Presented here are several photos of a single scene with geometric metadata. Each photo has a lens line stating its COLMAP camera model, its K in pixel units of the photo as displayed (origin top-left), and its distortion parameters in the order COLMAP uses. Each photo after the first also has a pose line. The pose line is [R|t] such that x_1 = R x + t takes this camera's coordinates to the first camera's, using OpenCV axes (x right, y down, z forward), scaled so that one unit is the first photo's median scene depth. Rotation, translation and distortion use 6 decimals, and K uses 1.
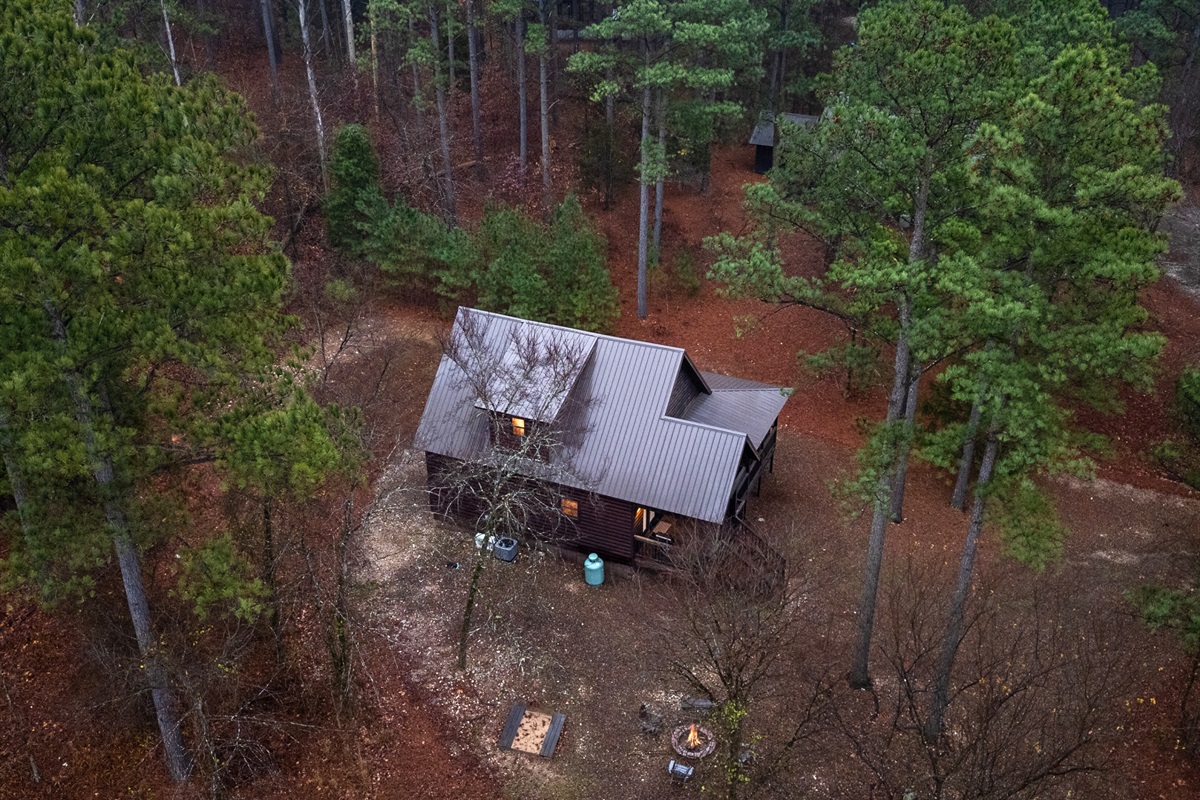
lens RADIAL K [[1039.9, 0, 584.7], [0, 1039.9, 400.7], [0, 0, 1]] dist [0.129766, -0.220857]
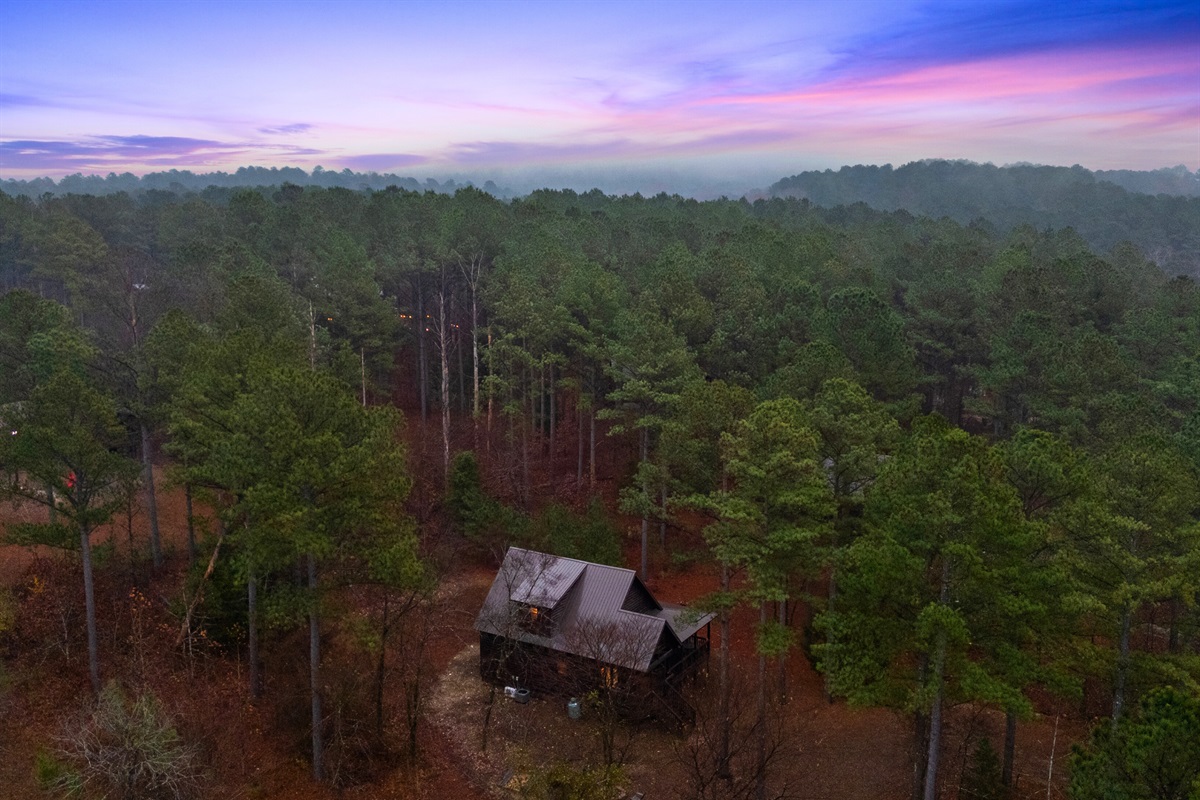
lens RADIAL K [[1039.9, 0, 584.7], [0, 1039.9, 400.7], [0, 0, 1]] dist [0.129766, -0.220857]
pose [[0.991507, 0.024759, -0.127673, 0.218306], [-0.066797, 0.939279, -0.336591, 0.259064], [0.111587, 0.342261, 0.932956, -0.658235]]
